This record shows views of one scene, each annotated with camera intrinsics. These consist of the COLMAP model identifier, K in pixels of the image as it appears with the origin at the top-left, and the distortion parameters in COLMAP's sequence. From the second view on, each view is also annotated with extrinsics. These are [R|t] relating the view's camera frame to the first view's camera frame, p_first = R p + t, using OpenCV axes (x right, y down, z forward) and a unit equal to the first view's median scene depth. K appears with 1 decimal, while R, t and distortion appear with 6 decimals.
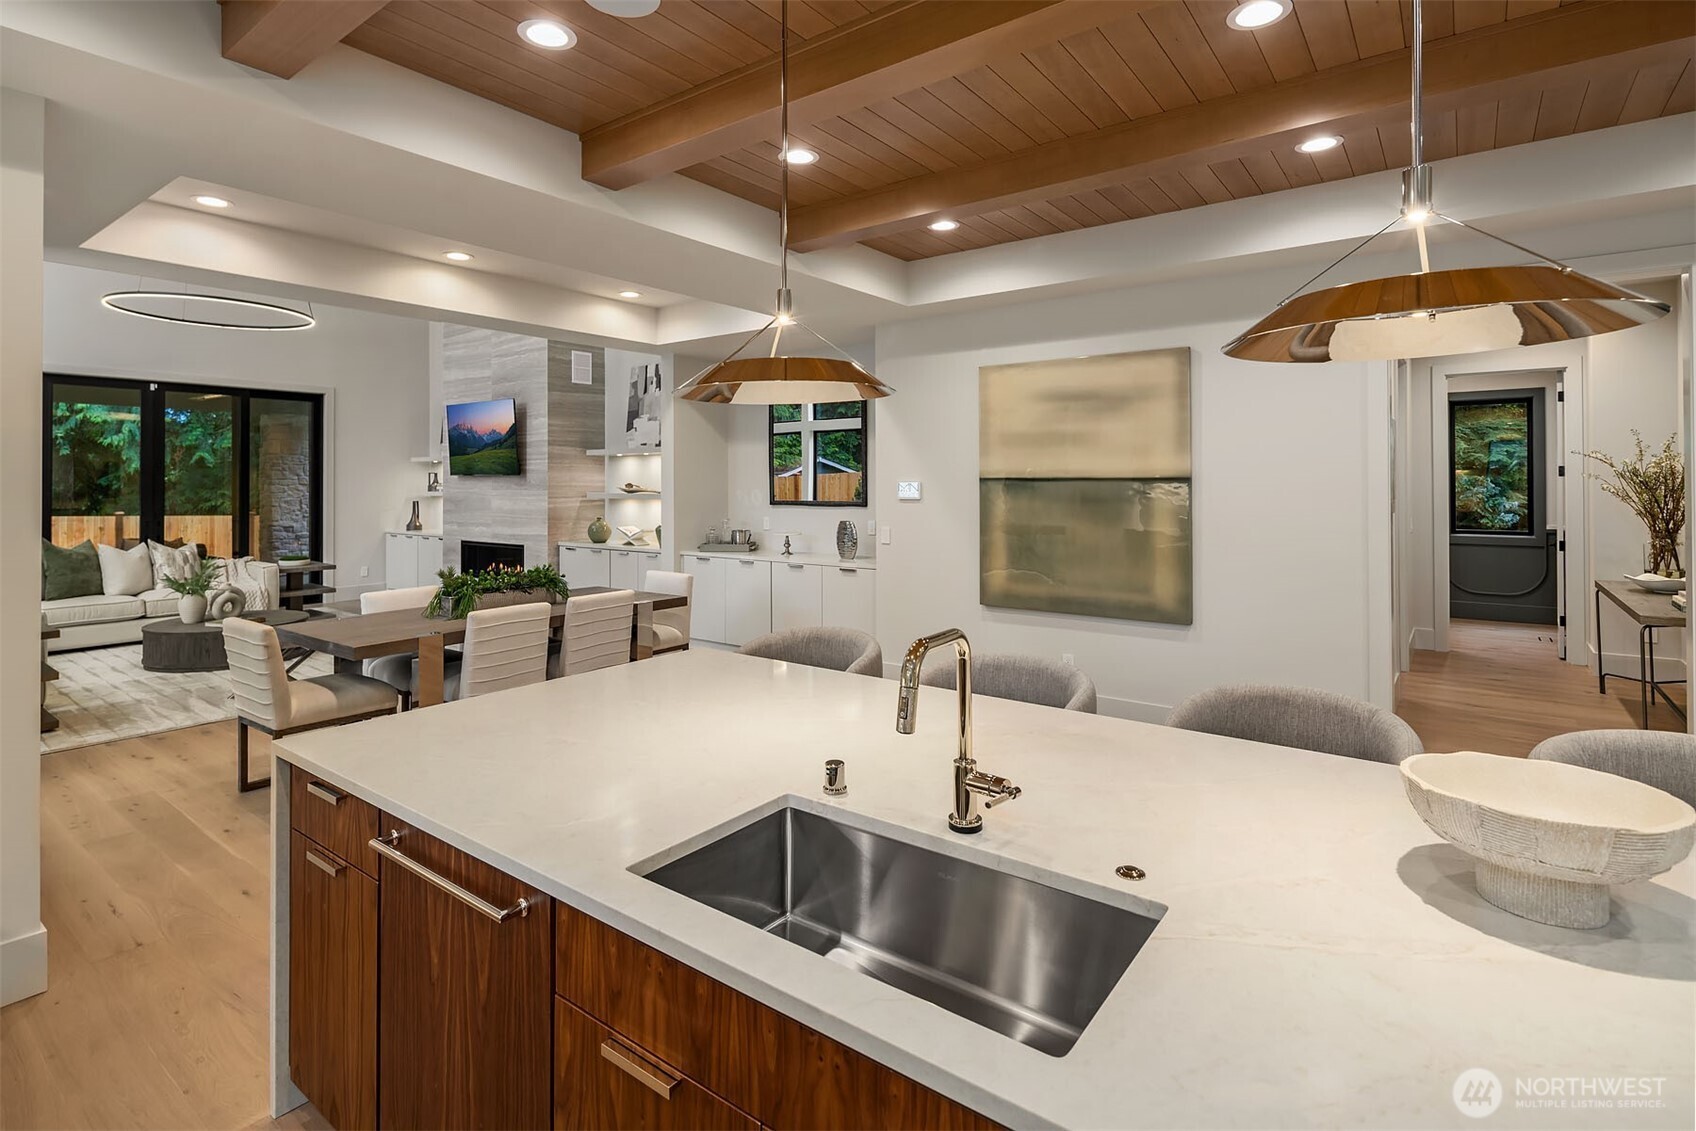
lens RADIAL K [[834.6, 0, 828.8], [0, 834.6, 480.0], [0, 0, 1]] dist [0.000397, -0.000763]
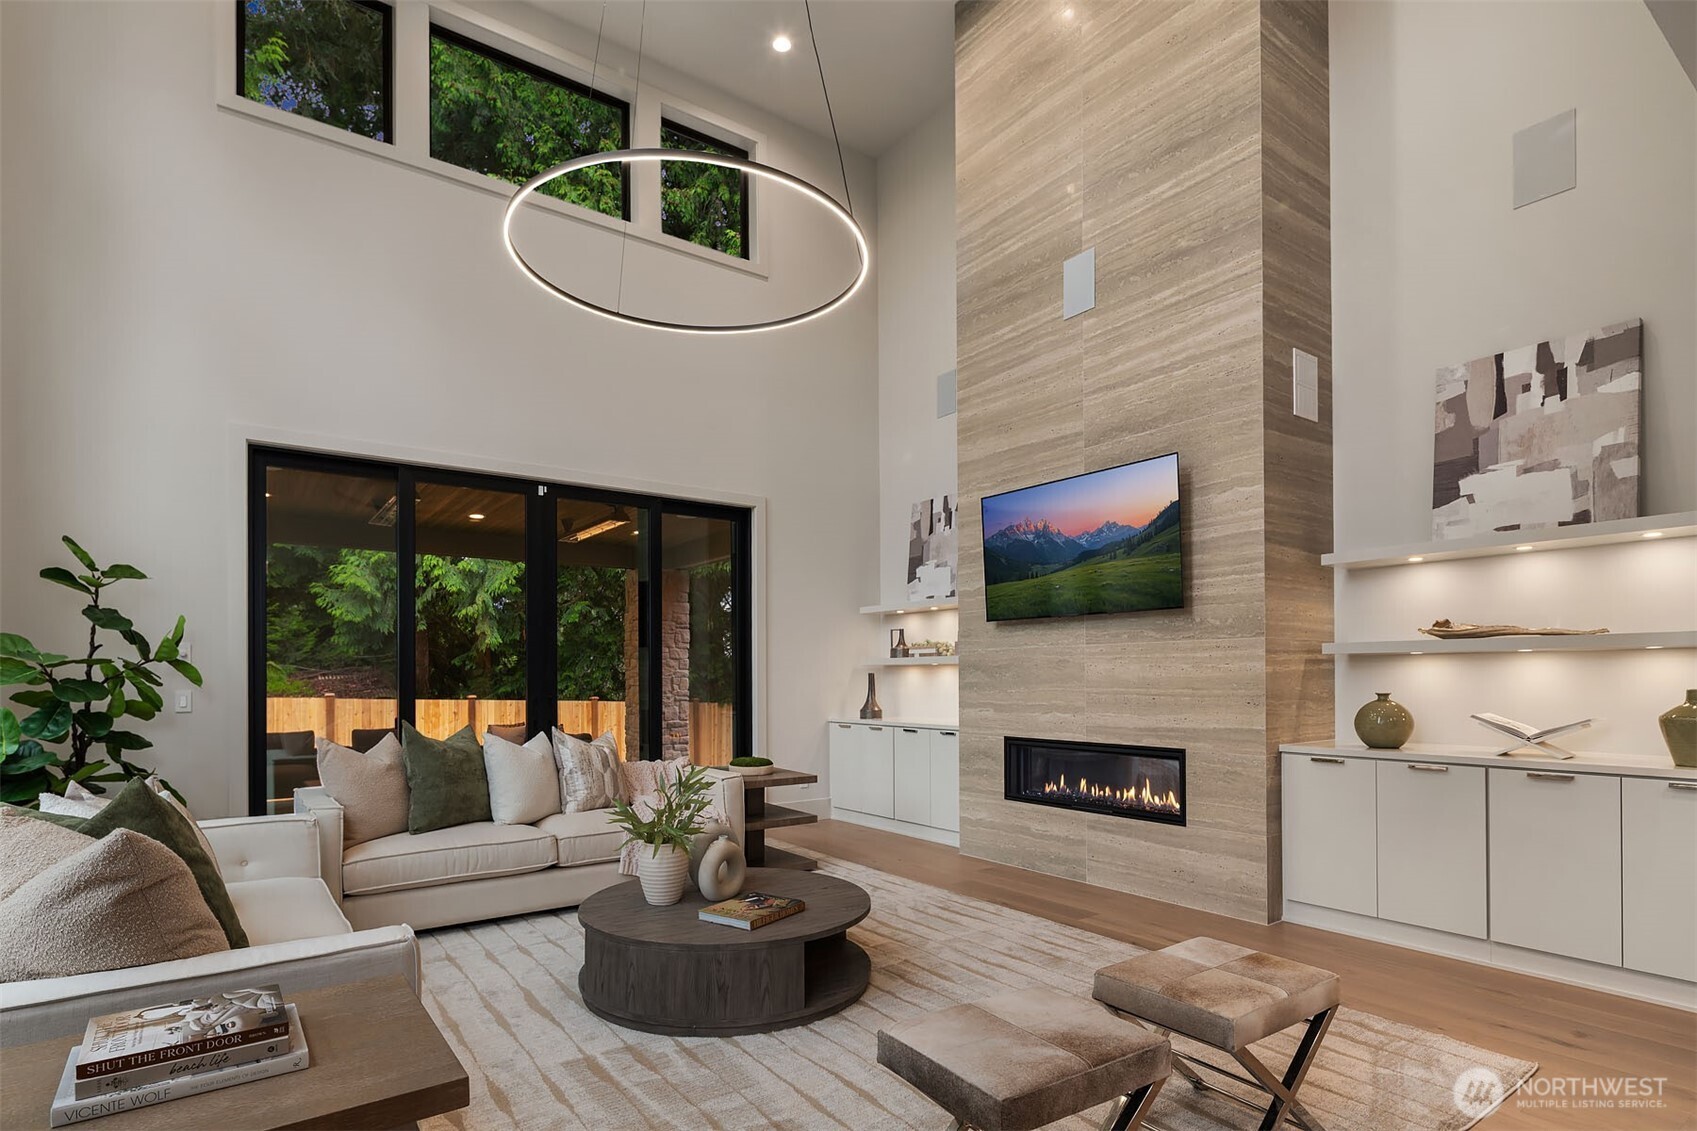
lens RADIAL K [[853.1, 0, 820.7], [0, 853.1, 680.7], [0, 0, 1]] dist [0.002552, -0.000478]
pose [[0.955658, -0.000745, -0.294476, -0.431367], [0.002890, 0.999972, 0.006849, 0.033453], [0.294463, -0.007397, 0.955634, 0.454996]]
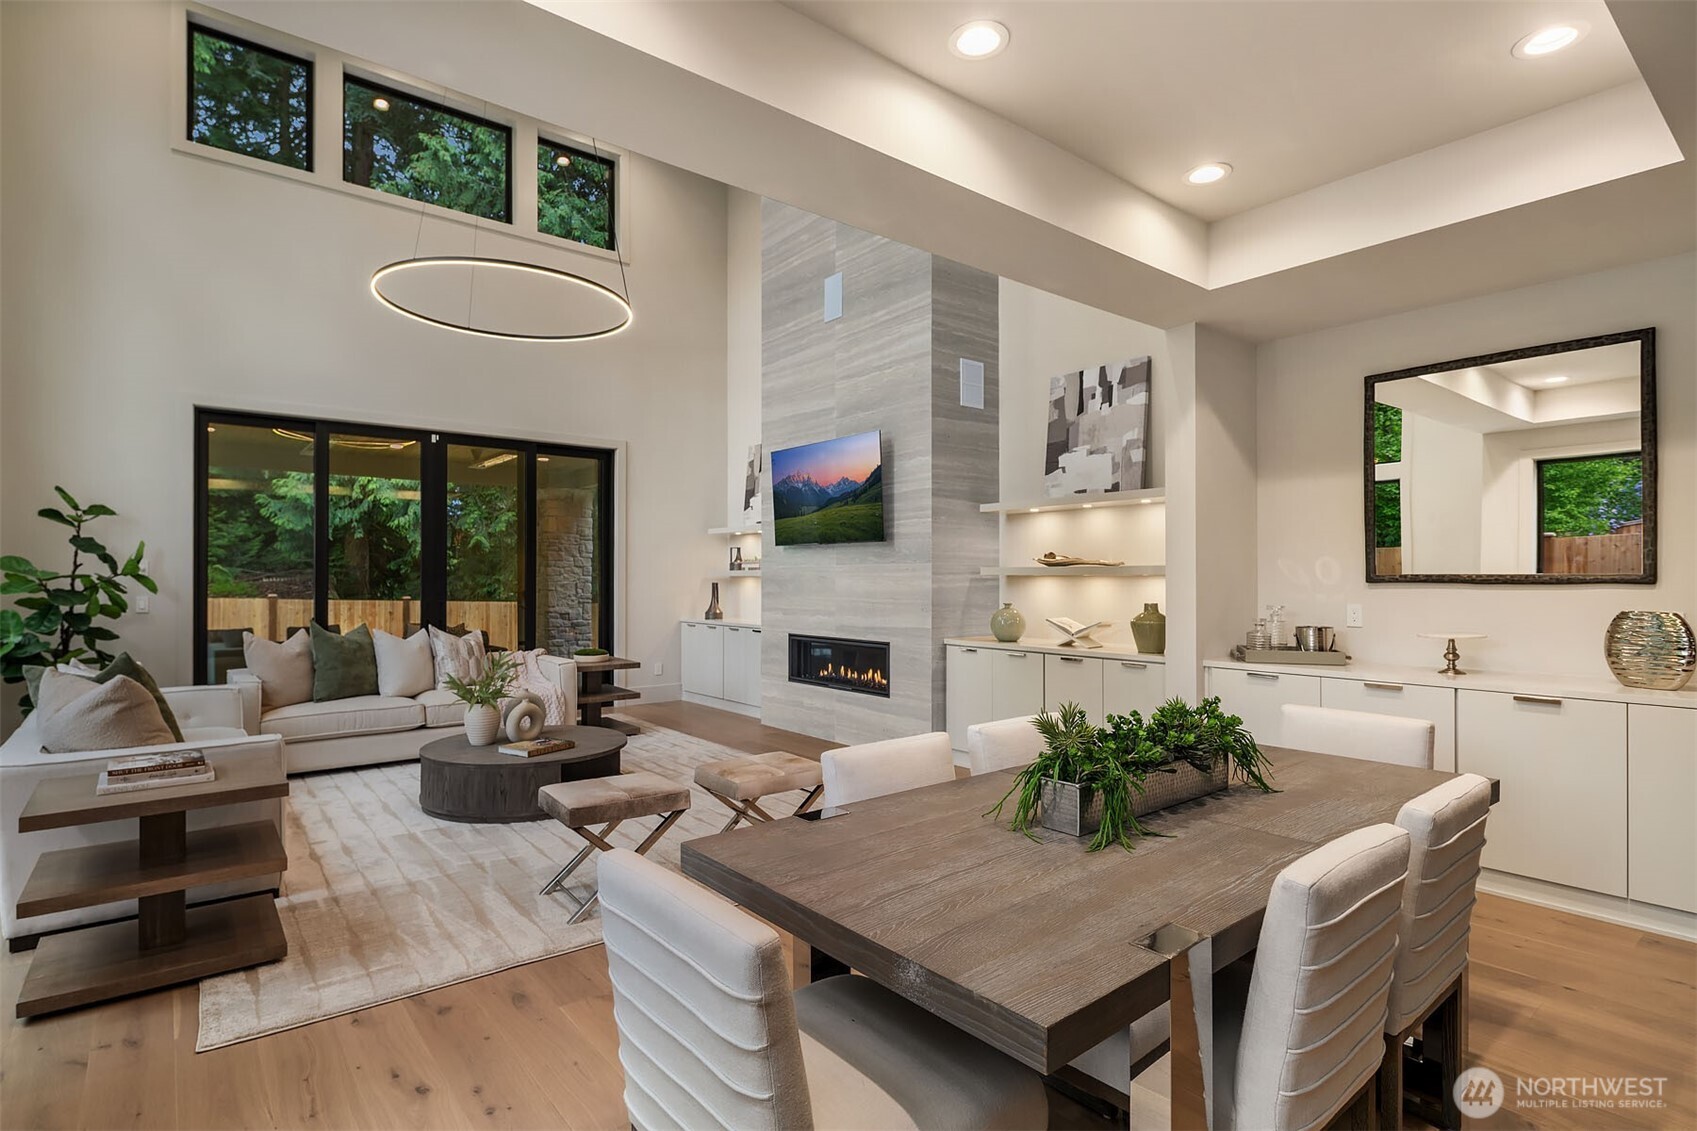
lens RADIAL K [[836.1, 0, 818.7], [0, 836.1, 581.7], [0, 0, 1]] dist [0.001647, -0.000839]
pose [[0.968480, 0.004825, -0.249046, -0.253994], [-0.003152, 0.999970, 0.007117, 0.023058], [0.249072, -0.006108, 0.968466, 0.316052]]
